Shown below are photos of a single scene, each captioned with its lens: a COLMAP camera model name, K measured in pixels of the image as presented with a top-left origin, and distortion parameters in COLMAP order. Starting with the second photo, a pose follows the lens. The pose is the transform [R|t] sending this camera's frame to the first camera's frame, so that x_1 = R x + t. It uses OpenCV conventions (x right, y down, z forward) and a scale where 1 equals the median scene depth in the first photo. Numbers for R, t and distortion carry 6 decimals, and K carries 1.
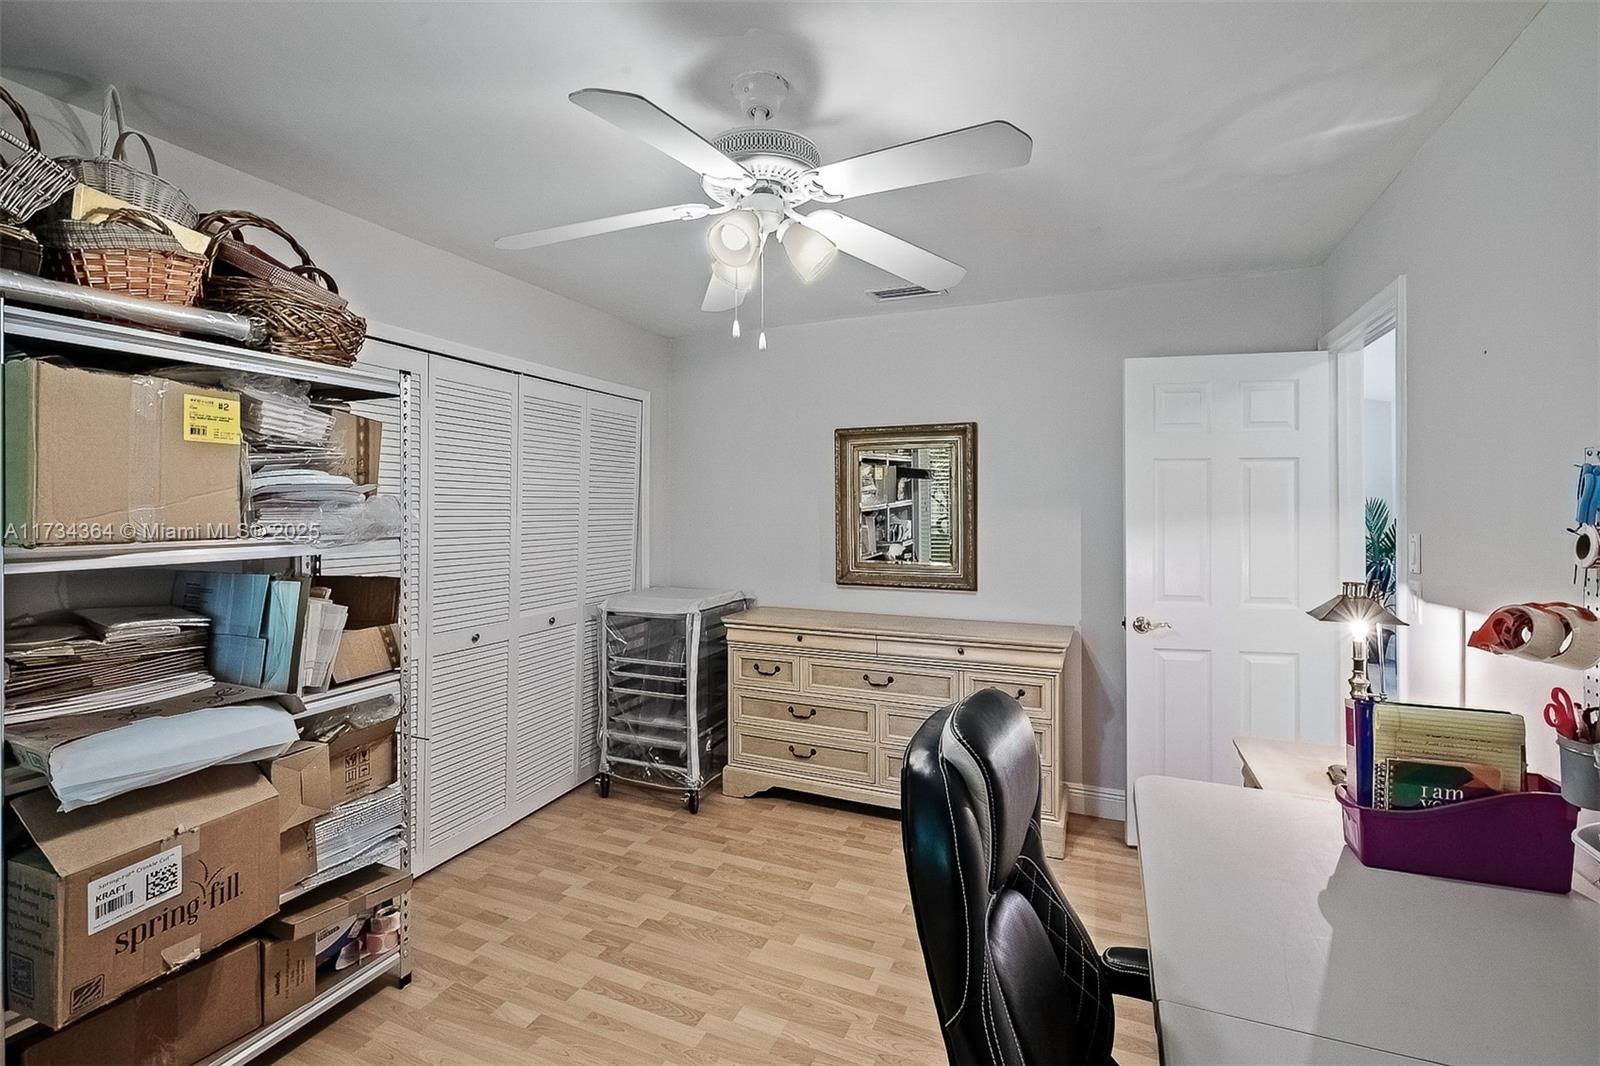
lens RADIAL K [[710.6, 0, 796.0], [0, 710.6, 504.8], [0, 0, 1]] dist [0.000449, -0.000879]
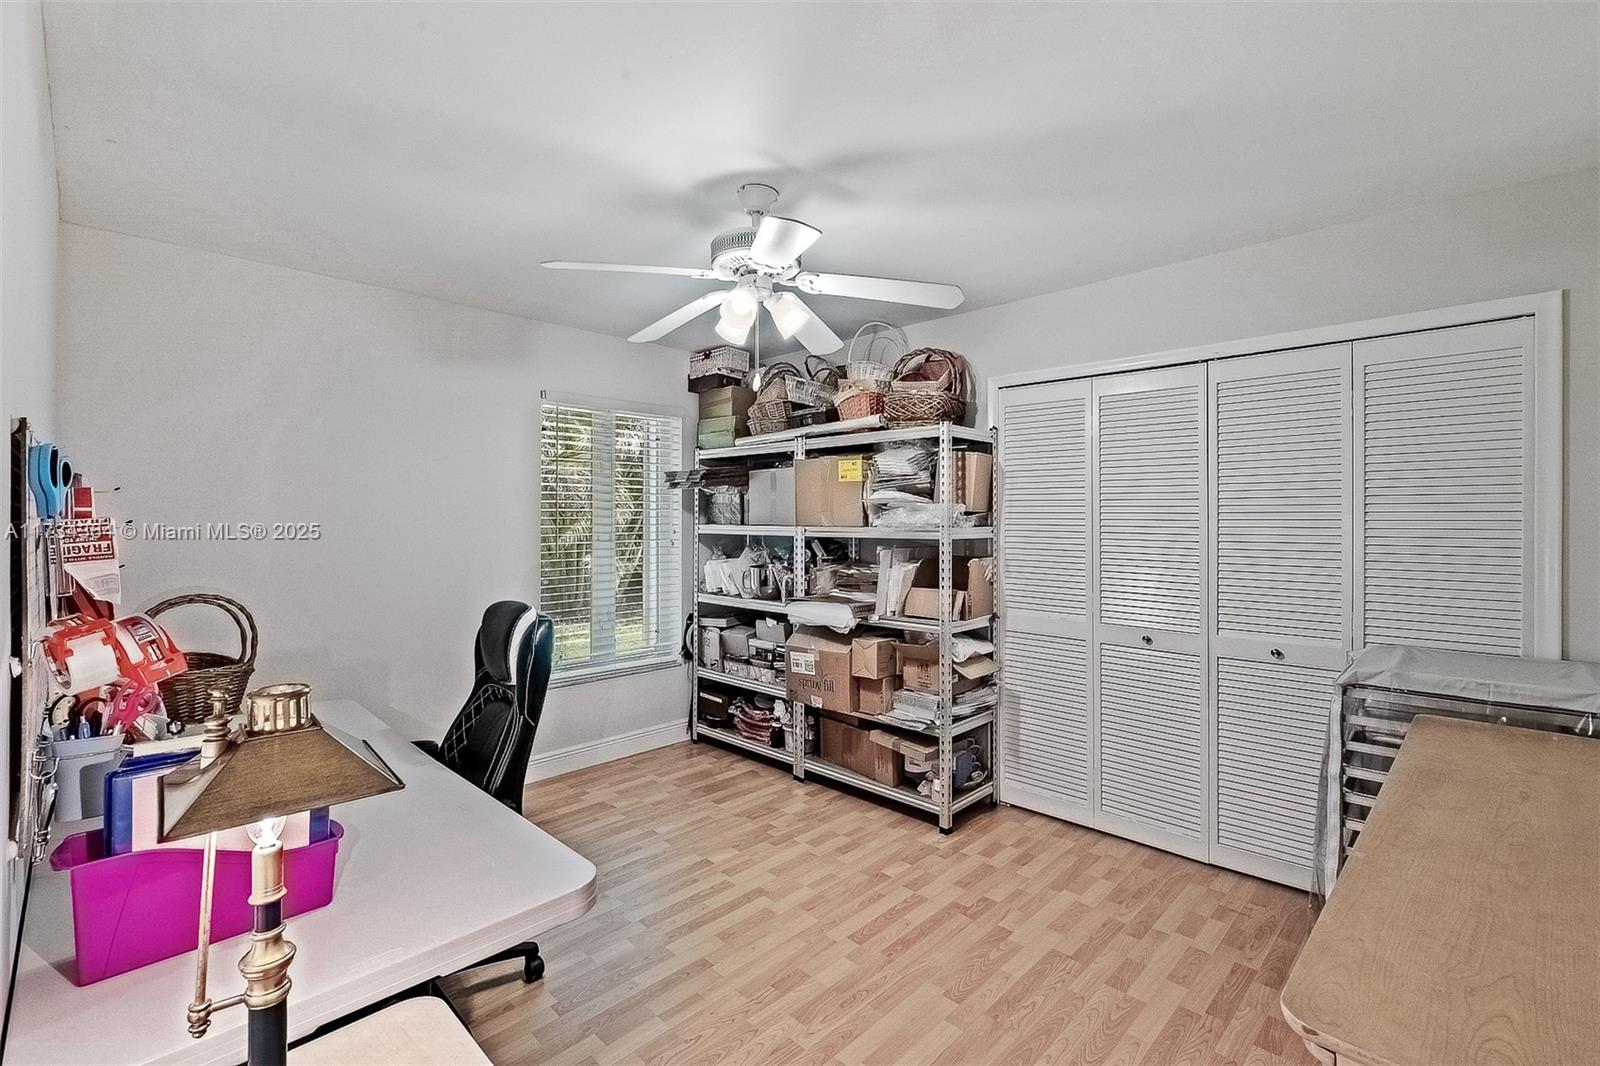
lens RADIAL K [[710.6, 0, 805.1], [0, 710.6, 521.7], [0, 0, 1]] dist [0.000449, -0.000879]
pose [[-0.362496, 0.002184, -0.931983, 0.913413], [-0.000106, 0.999997, 0.002384, 0.021133], [0.931985, 0.000963, -0.362495, 1.240598]]
